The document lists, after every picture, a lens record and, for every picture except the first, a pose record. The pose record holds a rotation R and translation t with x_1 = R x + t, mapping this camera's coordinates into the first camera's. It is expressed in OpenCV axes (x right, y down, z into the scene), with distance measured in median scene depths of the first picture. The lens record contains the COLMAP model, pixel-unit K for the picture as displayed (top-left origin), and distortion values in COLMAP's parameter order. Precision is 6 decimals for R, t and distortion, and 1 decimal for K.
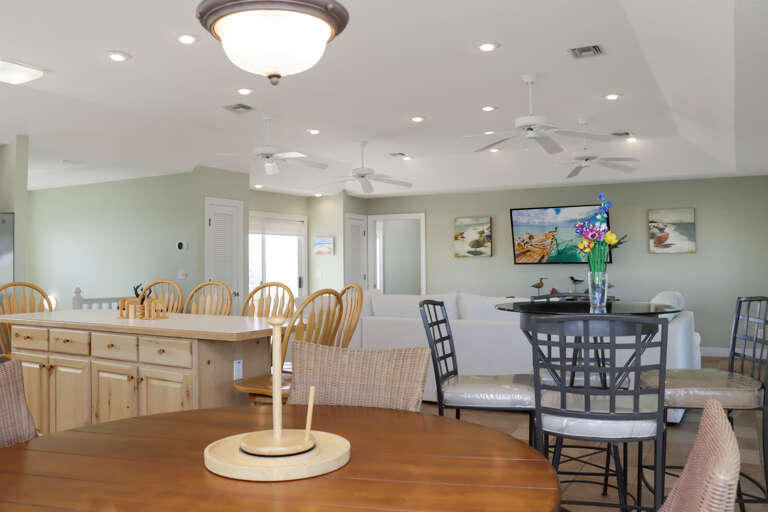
lens RADIAL K [[649.7, 0, 373.0], [0, 649.7, 253.2], [0, 0, 1]] dist [-0.091685, 0.012248]
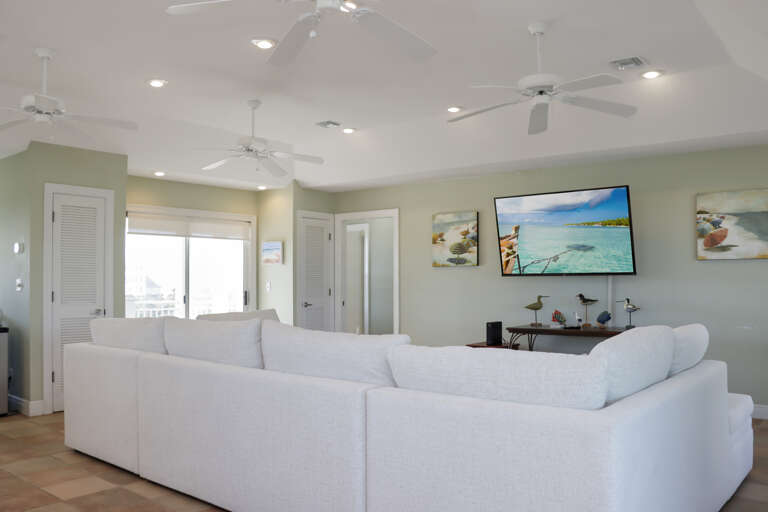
lens RADIAL K [[618.1, 0, 382.9], [0, 618.1, 272.5], [0, 0, 1]] dist [-0.087876, 0.001868]
pose [[0.985377, 0.004239, -0.170333, 0.194762], [-0.003337, 0.999979, 0.005581, 0.009338], [0.170353, -0.004931, 0.985371, 0.296102]]
